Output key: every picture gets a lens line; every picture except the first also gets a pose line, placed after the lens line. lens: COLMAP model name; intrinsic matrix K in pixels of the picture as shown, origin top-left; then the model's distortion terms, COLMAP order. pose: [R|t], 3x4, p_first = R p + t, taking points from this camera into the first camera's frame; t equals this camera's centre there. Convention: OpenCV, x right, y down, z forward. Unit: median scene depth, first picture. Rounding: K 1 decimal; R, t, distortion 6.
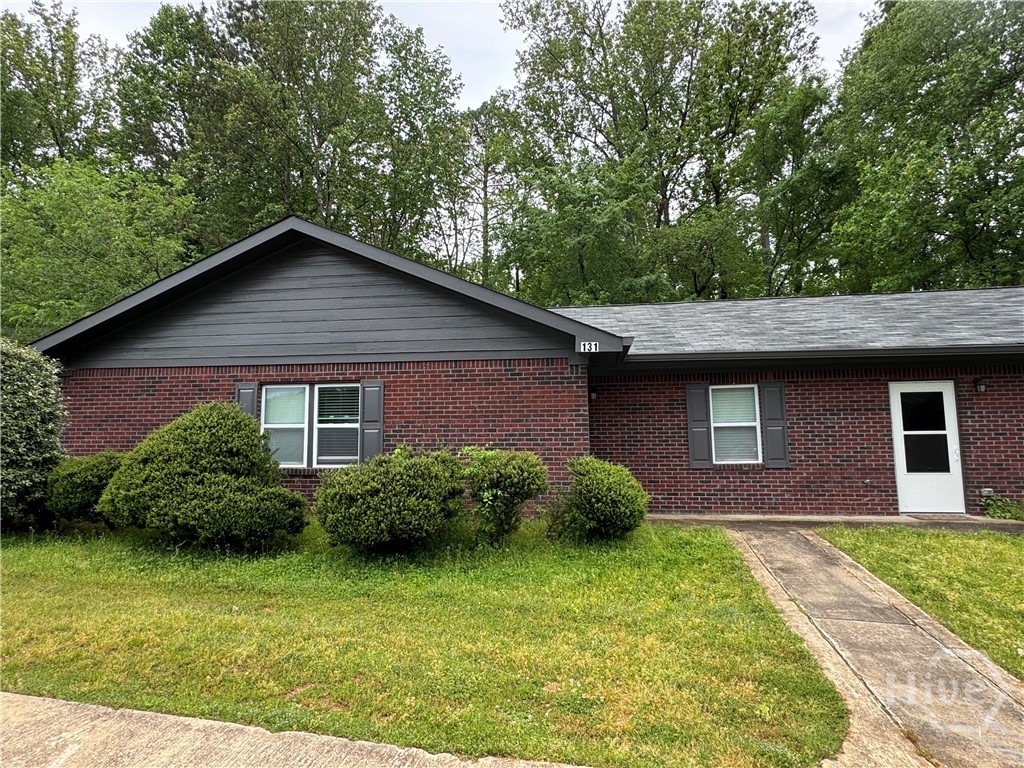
lens RADIAL K [[560.1, 0, 507.0], [0, 560.1, 382.2], [0, 0, 1]] dist [-0.002237, 0.000224]
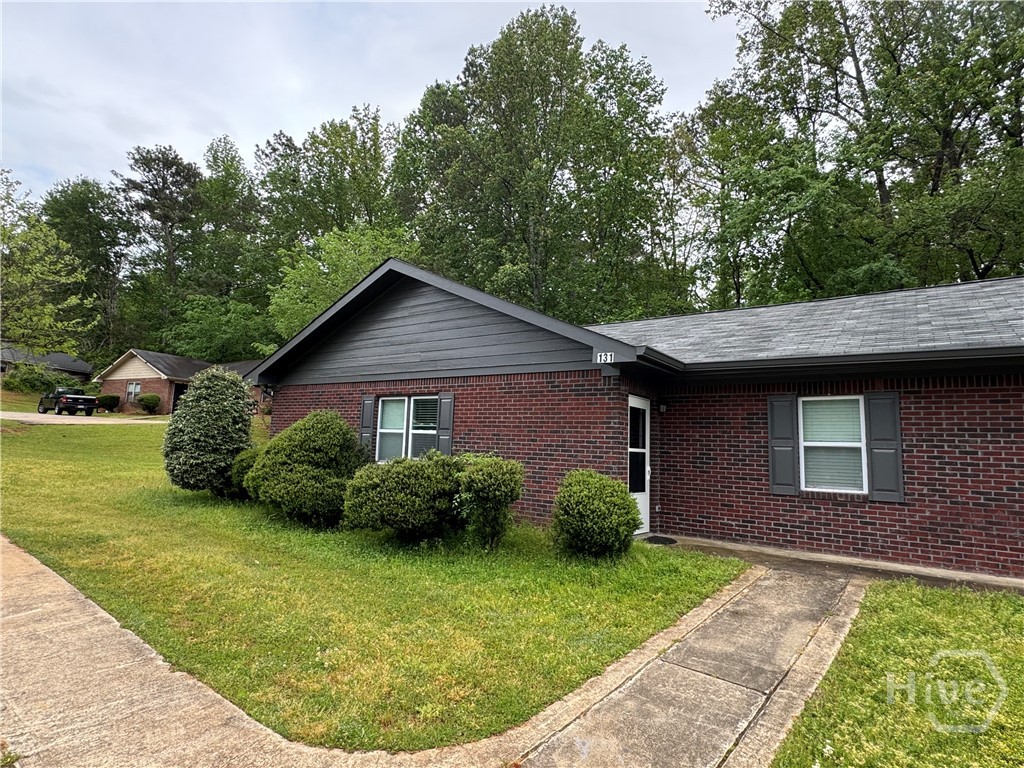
lens RADIAL K [[560.1, 0, 507.0], [0, 560.1, 382.2], [0, 0, 1]] dist [-0.002237, 0.000224]
pose [[0.878472, -0.014138, -0.477585, 0.402324], [0.004341, 0.999757, -0.021611, -0.000008], [0.477774, 0.016911, 0.878320, 0.052618]]
